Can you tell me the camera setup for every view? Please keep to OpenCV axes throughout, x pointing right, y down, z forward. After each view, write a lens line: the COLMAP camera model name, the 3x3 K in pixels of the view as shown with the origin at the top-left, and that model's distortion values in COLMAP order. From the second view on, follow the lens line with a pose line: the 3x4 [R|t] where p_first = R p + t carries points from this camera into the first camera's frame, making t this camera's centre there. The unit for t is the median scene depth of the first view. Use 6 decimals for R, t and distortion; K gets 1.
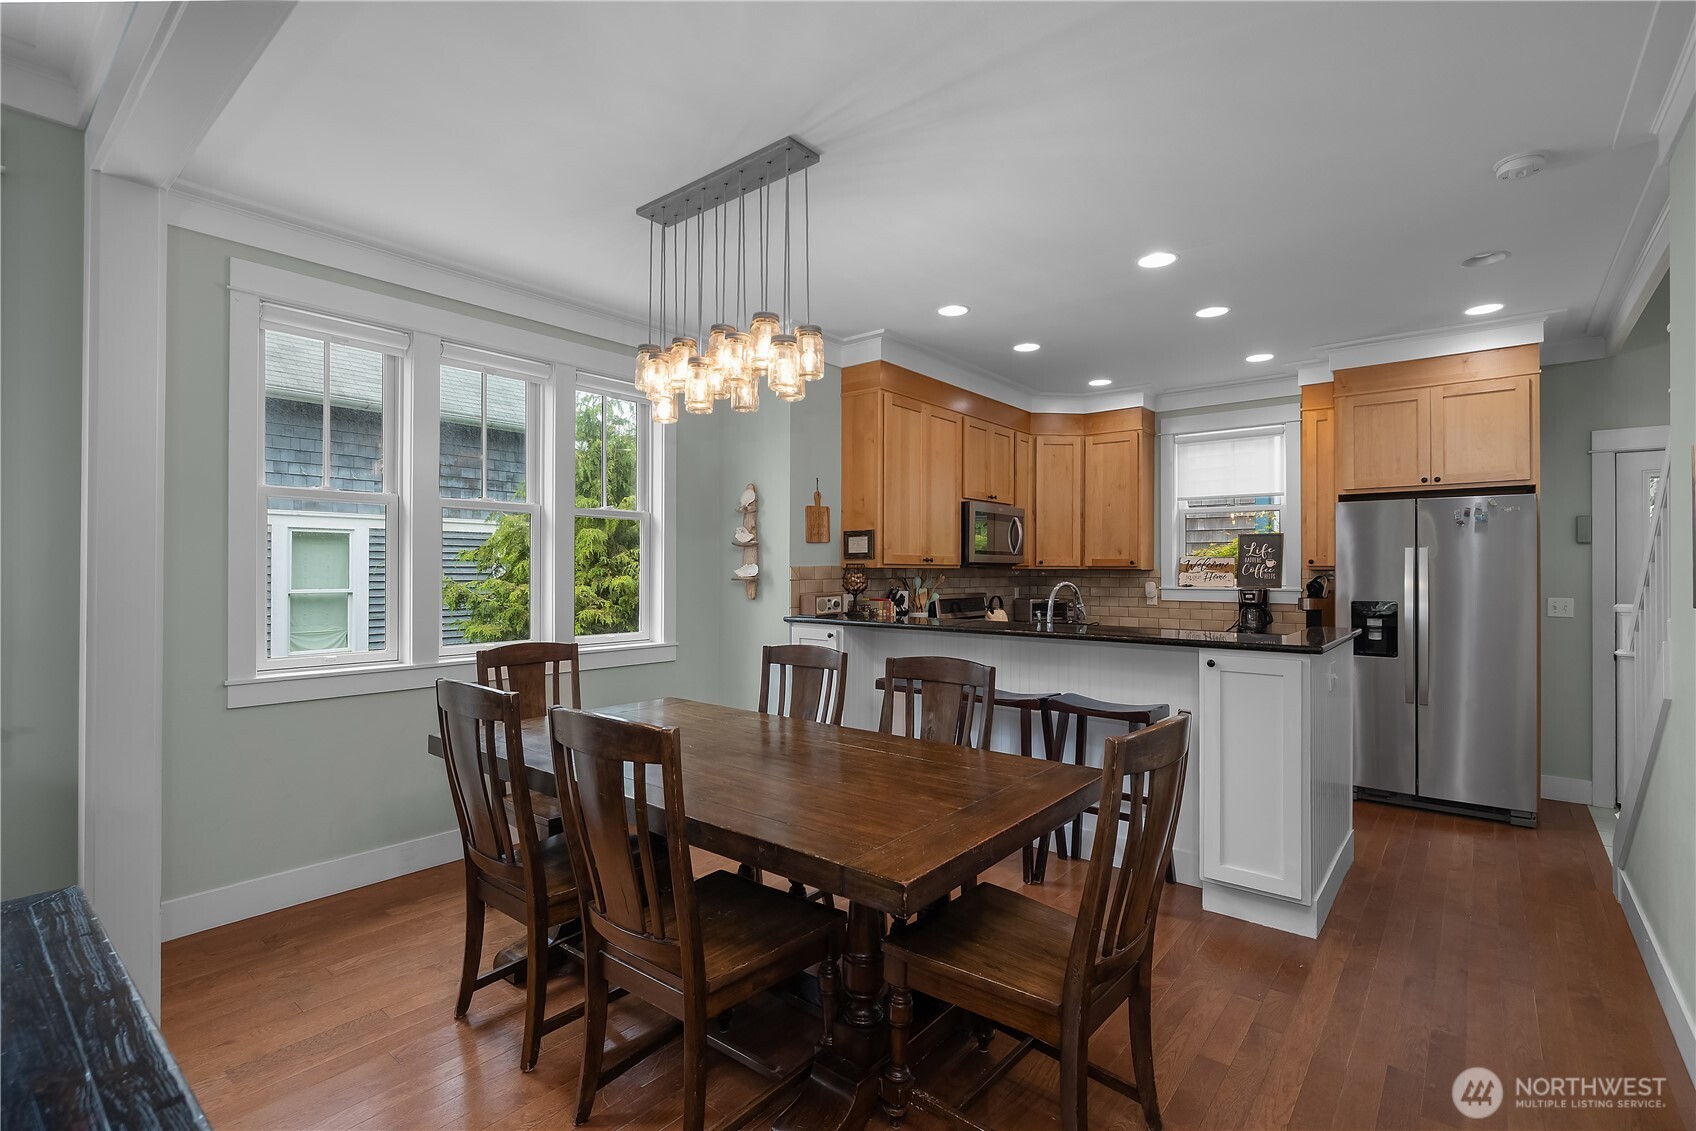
lens RADIAL K [[789.2, 0, 845.0], [0, 789.2, 560.2], [0, 0, 1]] dist [0.008056, -0.000692]
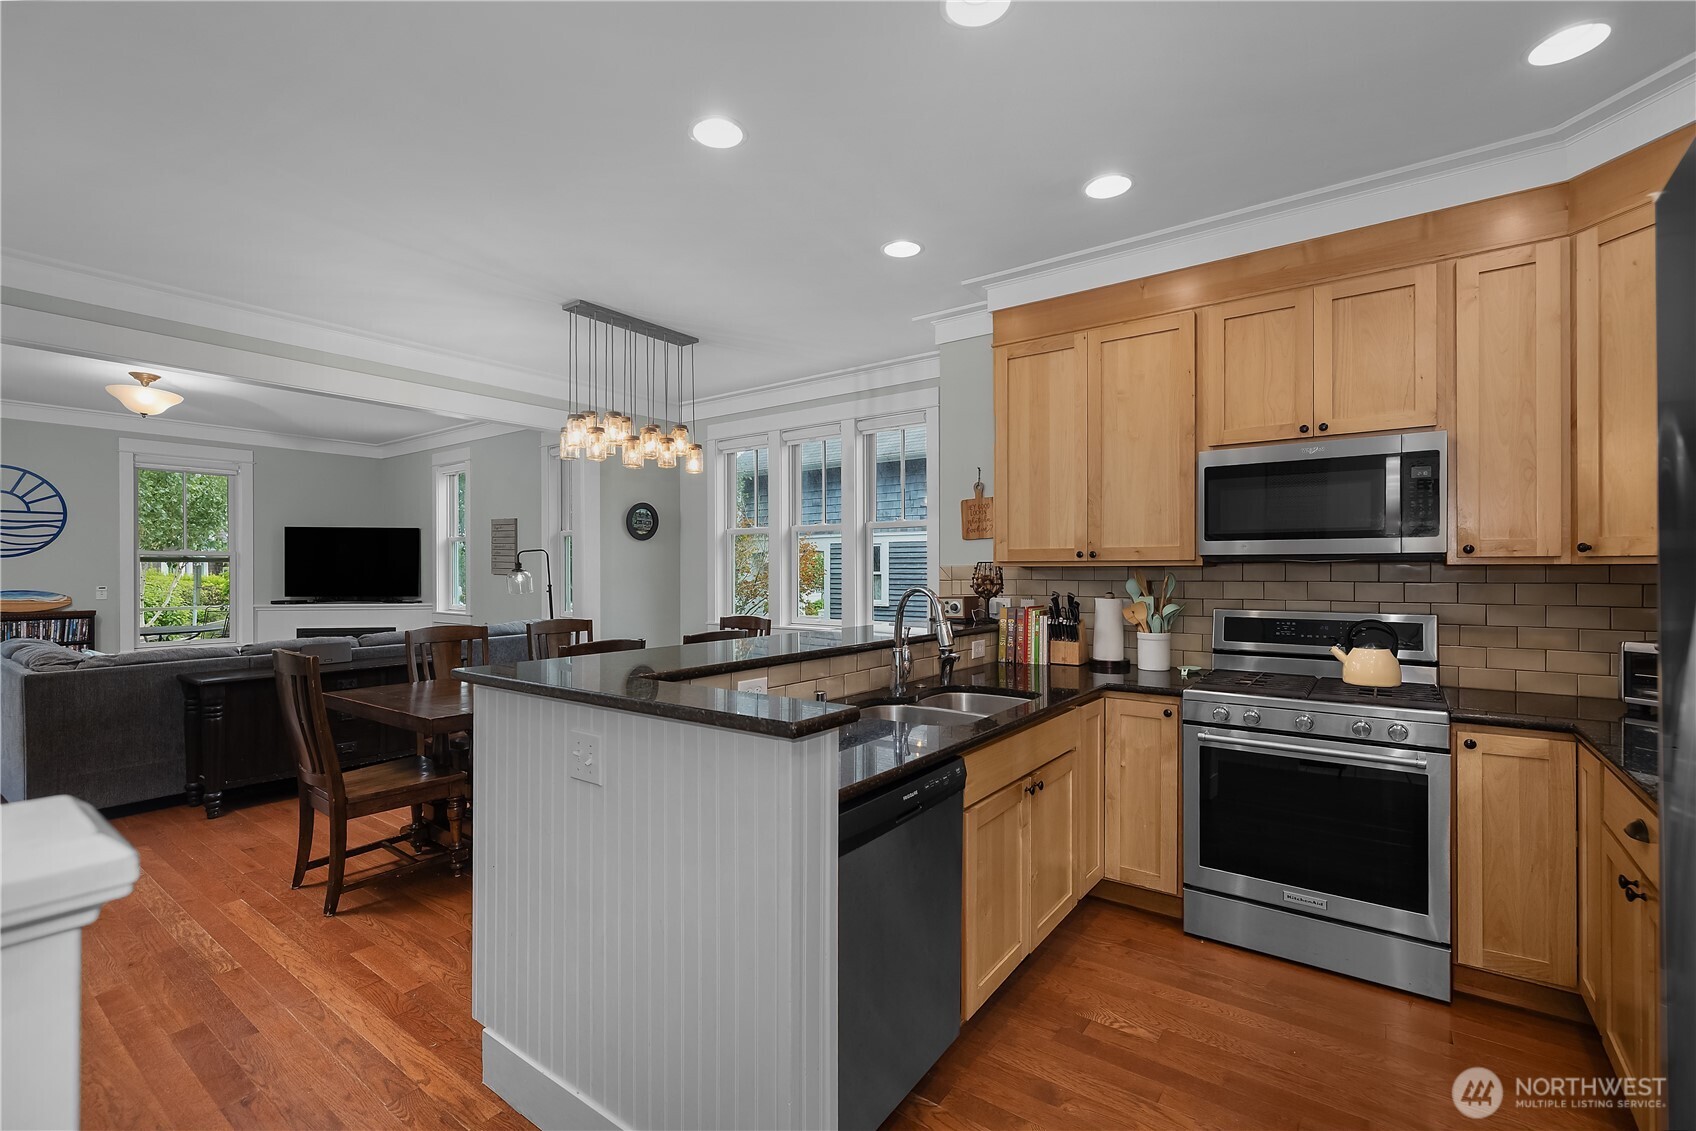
lens RADIAL K [[733.0, 0, 833.2], [0, 733.0, 565.6], [0, 0, 1]] dist [0.003344, 0.000666]
pose [[0.047313, -0.012951, -0.998796, 0.707327], [0.007216, 0.999894, -0.012623, 0.015401], [0.998854, -0.006610, 0.047402, 0.714585]]
